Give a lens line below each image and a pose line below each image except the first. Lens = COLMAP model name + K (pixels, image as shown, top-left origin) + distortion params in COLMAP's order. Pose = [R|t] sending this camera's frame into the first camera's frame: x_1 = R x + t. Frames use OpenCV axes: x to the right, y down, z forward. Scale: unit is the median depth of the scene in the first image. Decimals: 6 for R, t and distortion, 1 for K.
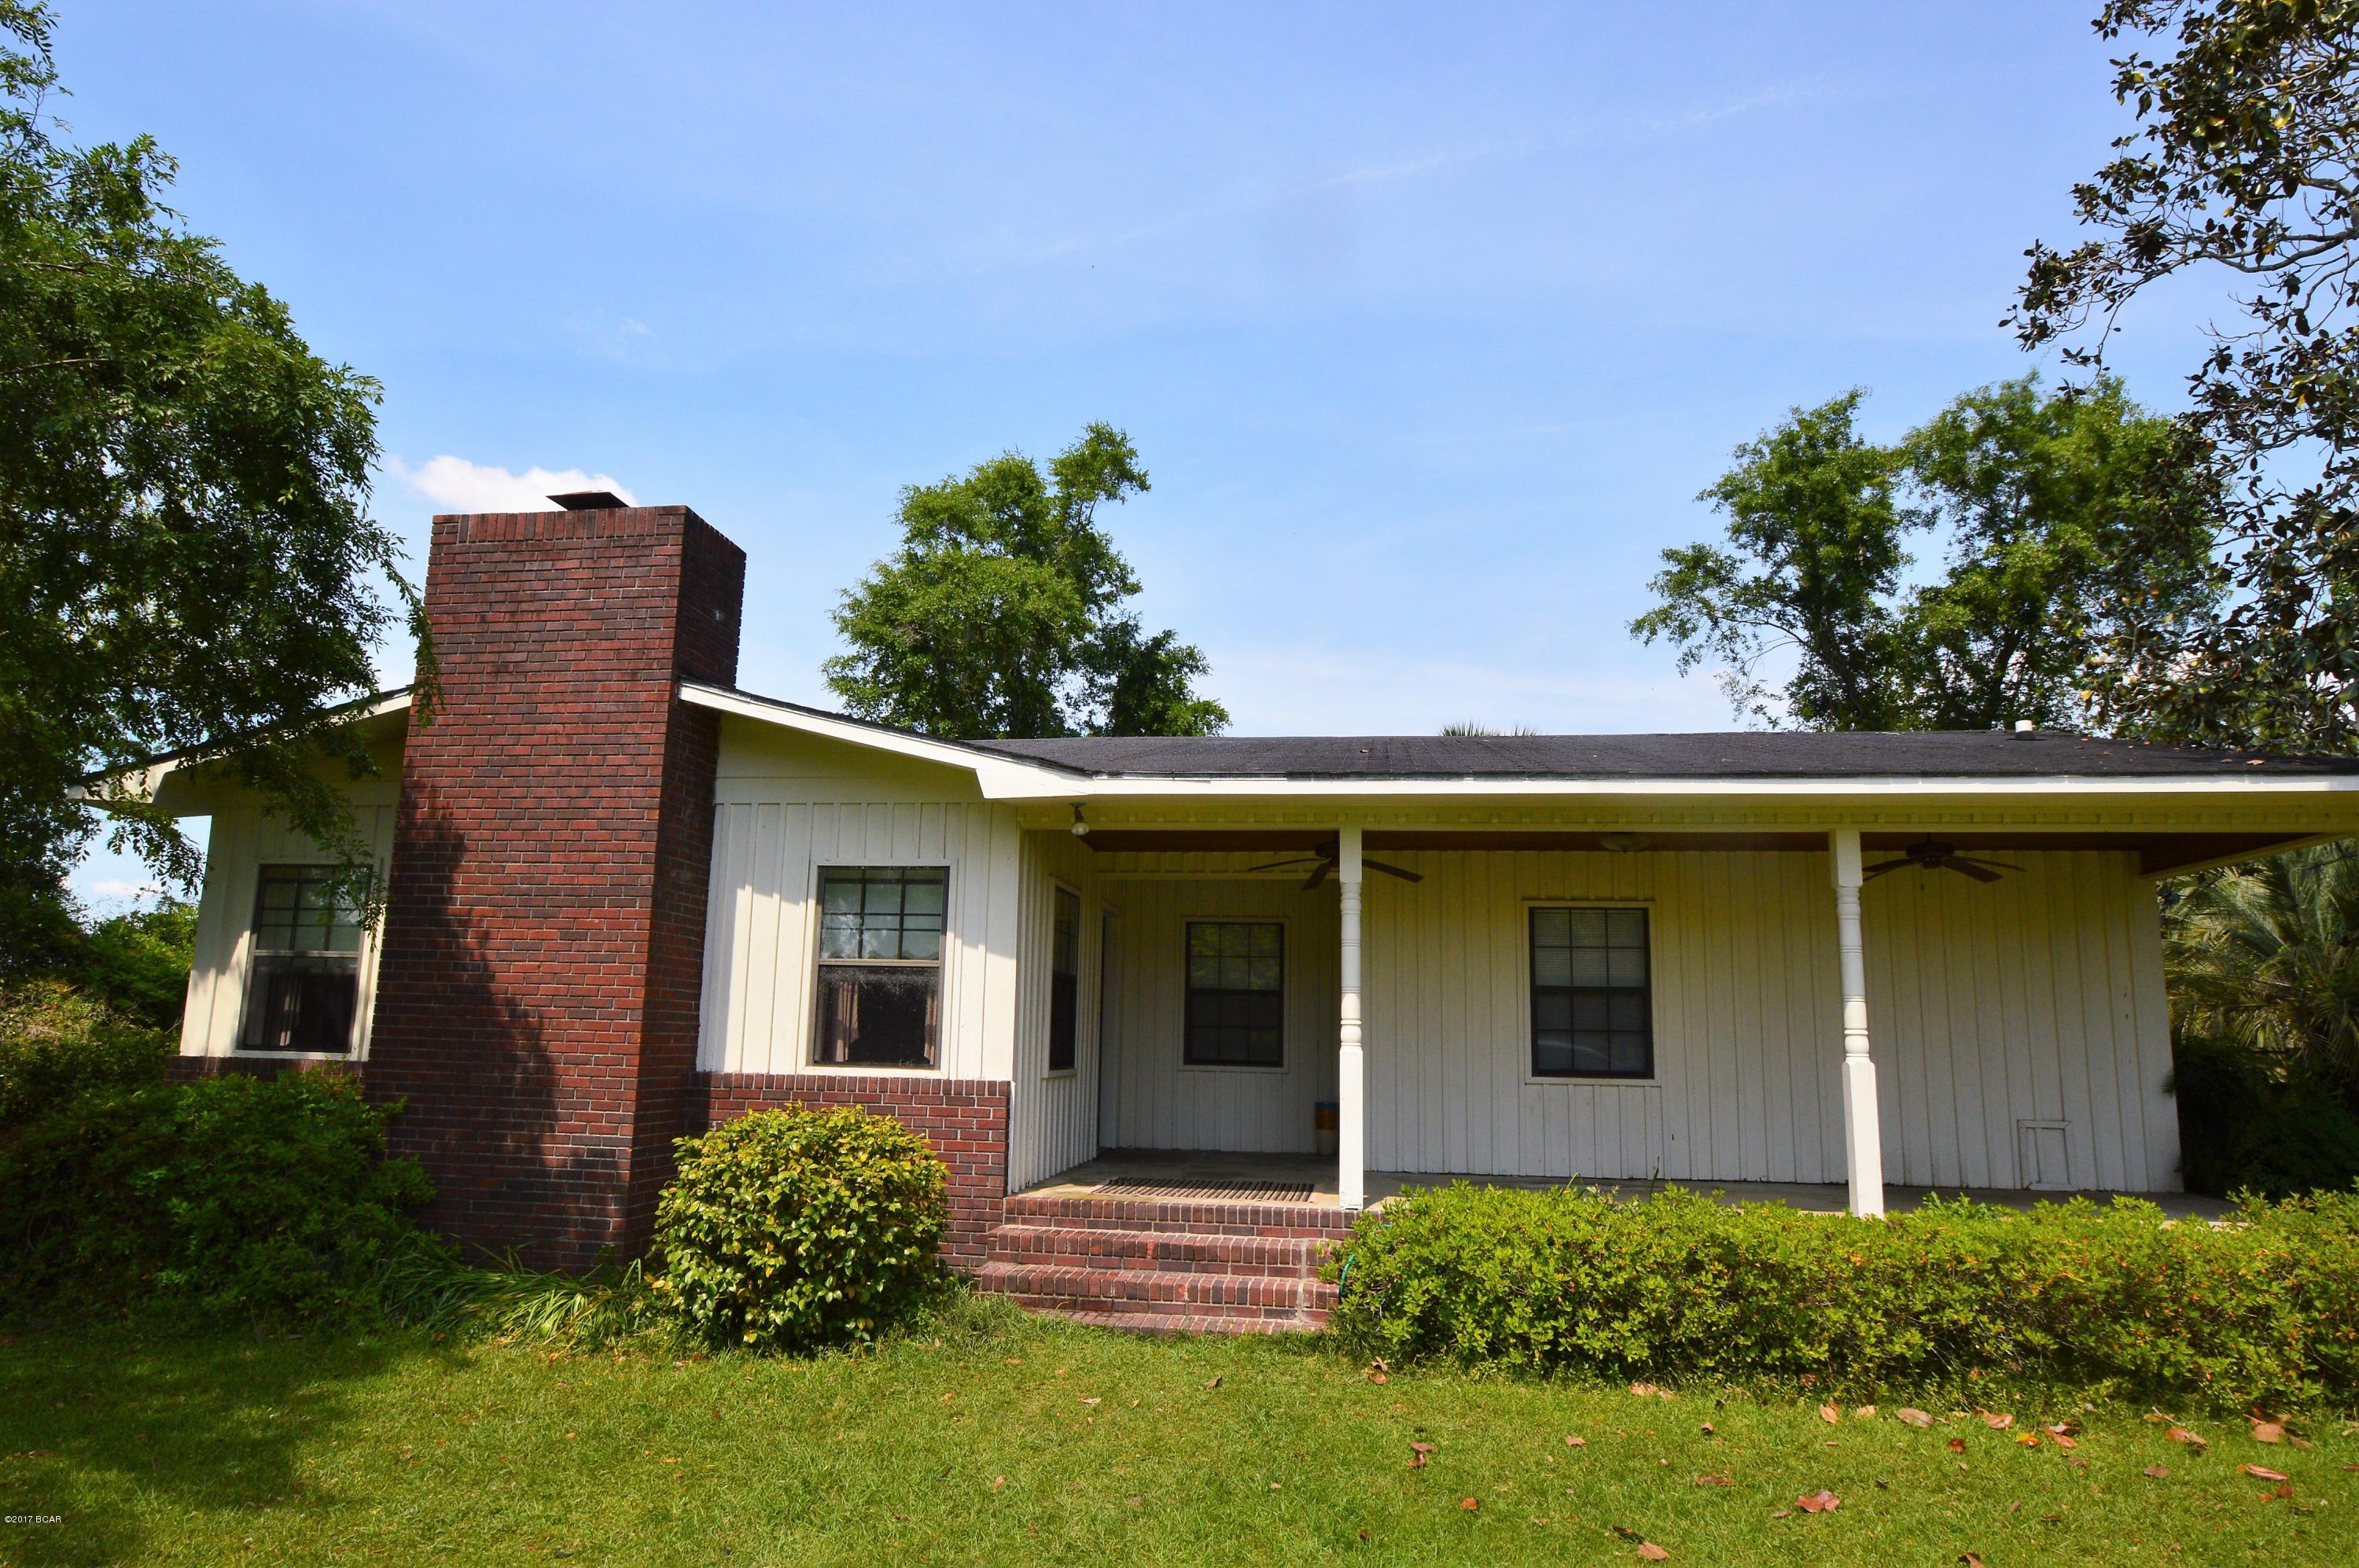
lens RADIAL K [[1479.6, 0, 1177.4], [0, 1479.6, 787.4], [0, 0, 1]] dist [-0.026021, 0.003108]
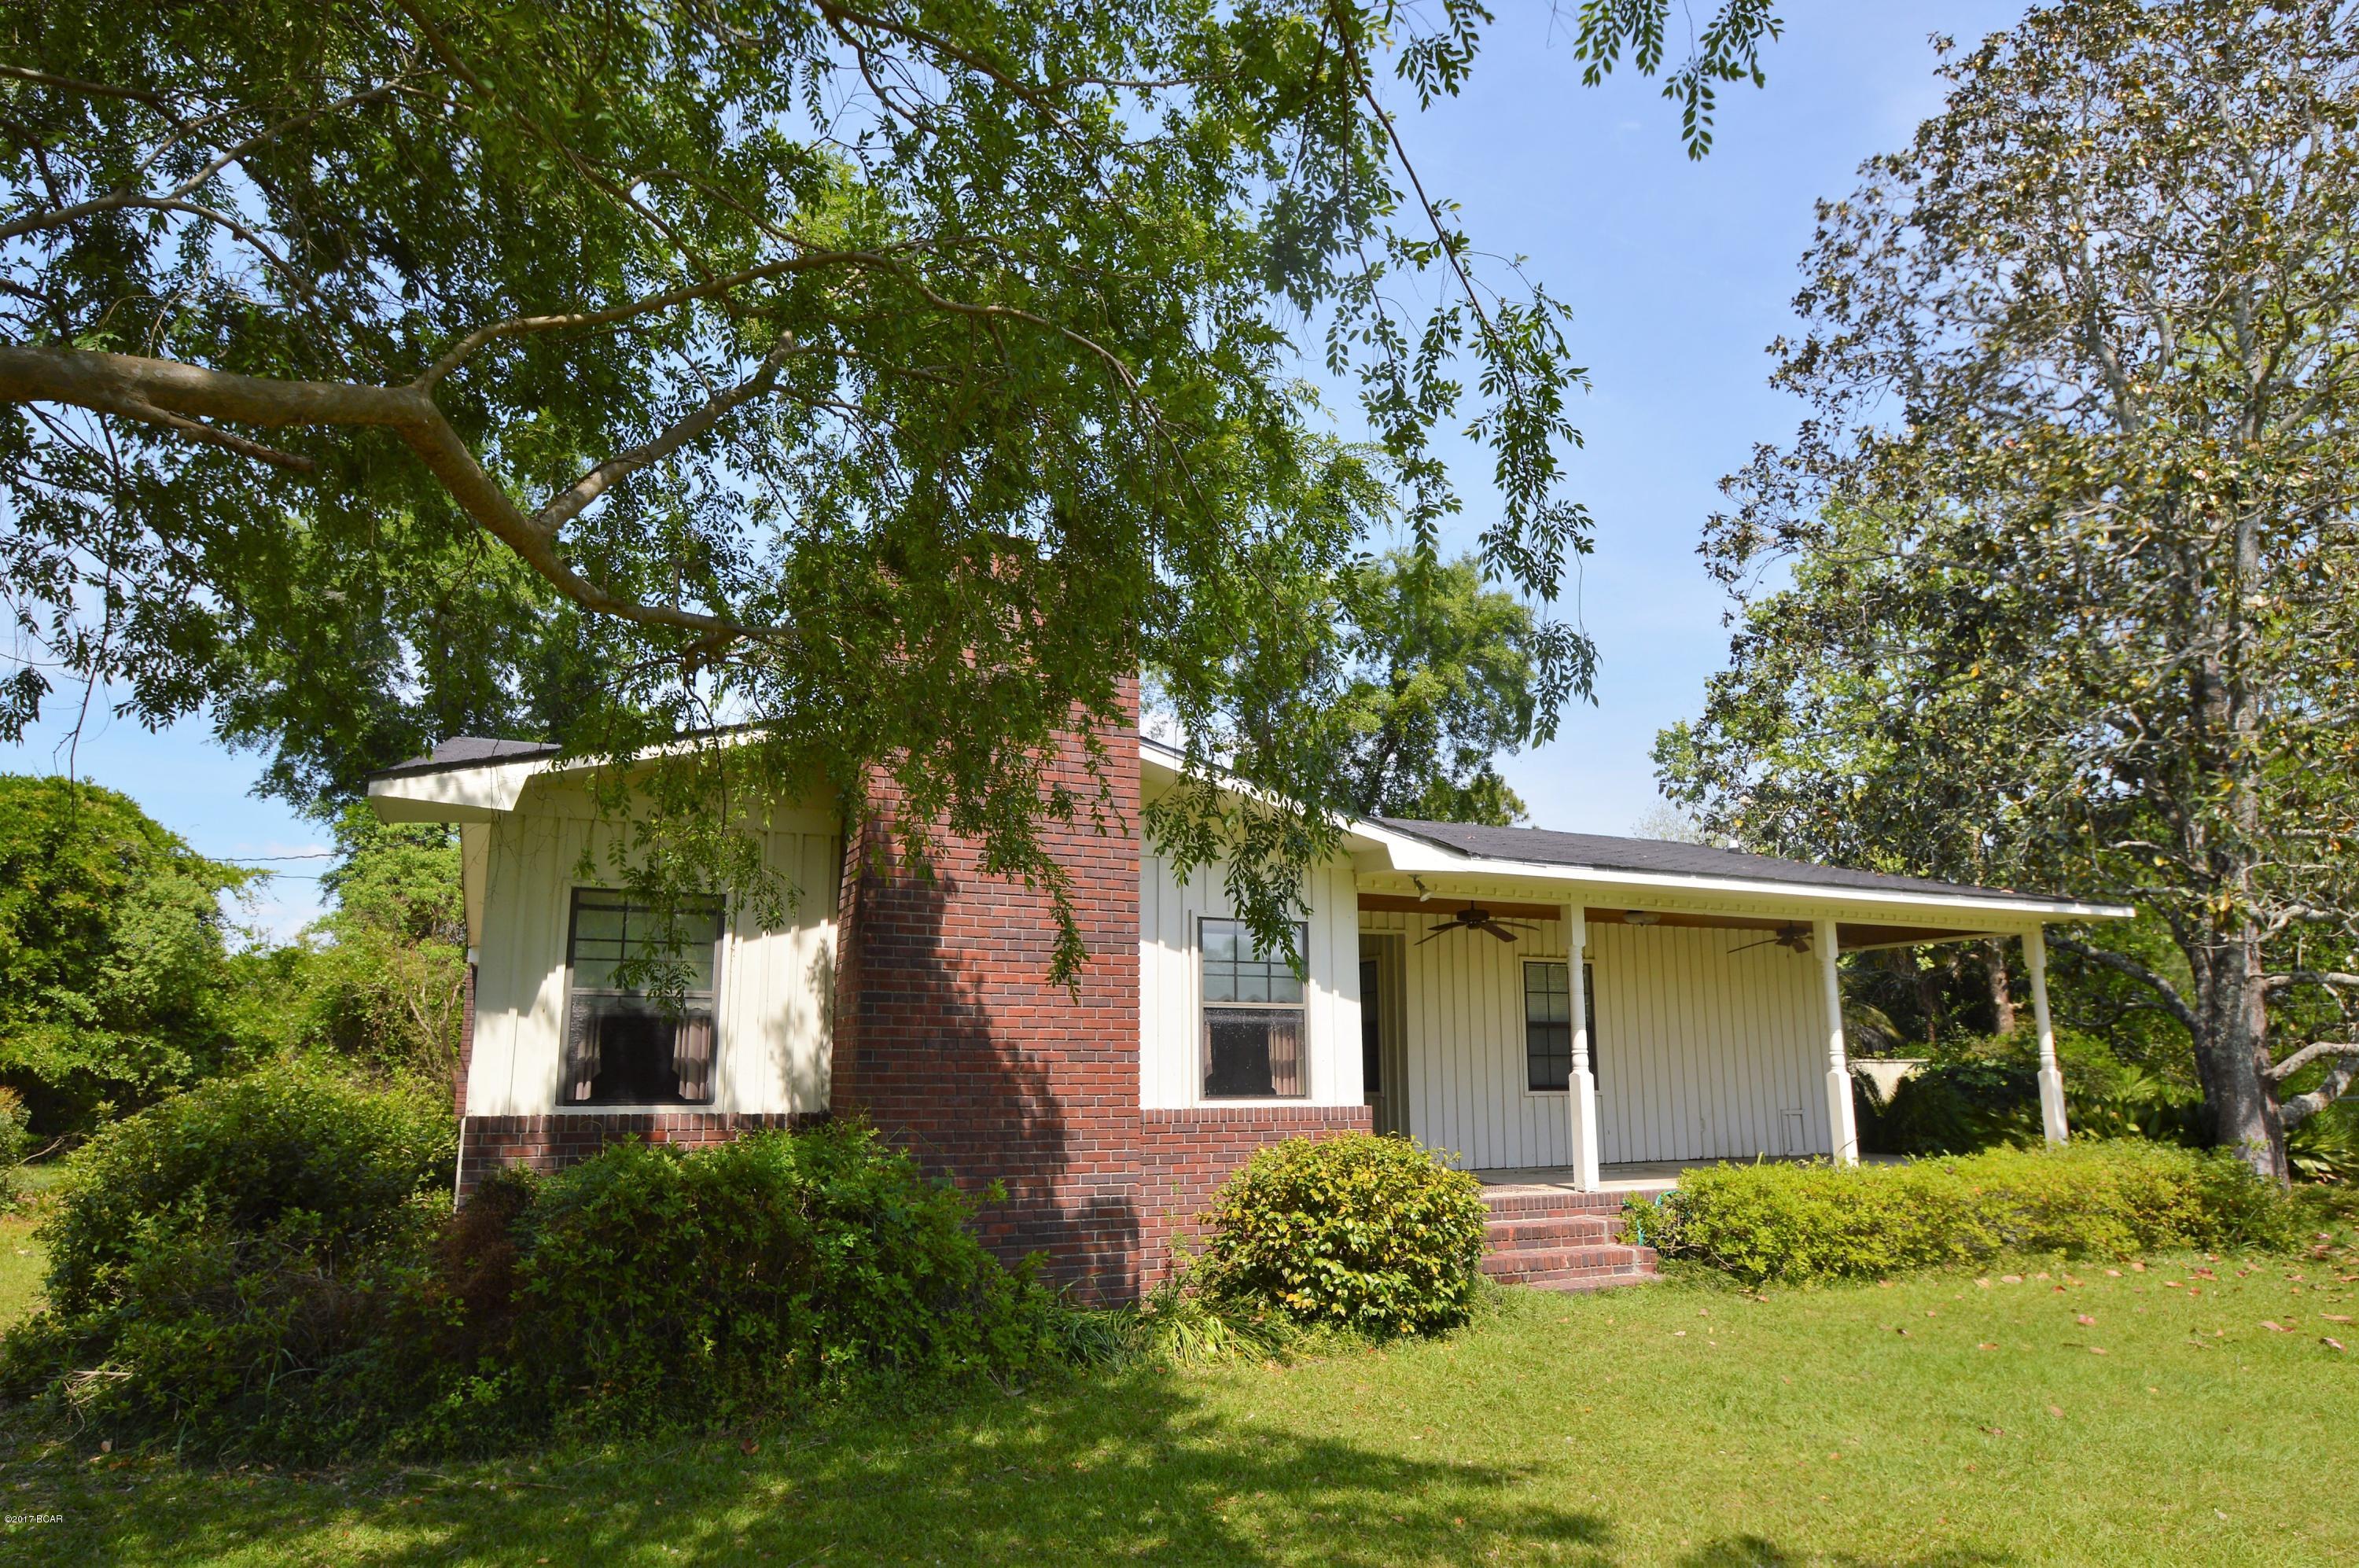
lens RADIAL K [[1479.6, 0, 1173.2], [0, 1479.6, 776.6], [0, 0, 1]] dist [-0.026021, 0.003108]
pose [[0.817799, 0.089835, 0.568449, -0.932202], [-0.079708, 0.995903, -0.042716, -0.002342], [-0.569957, -0.010377, 0.821609, 0.113290]]
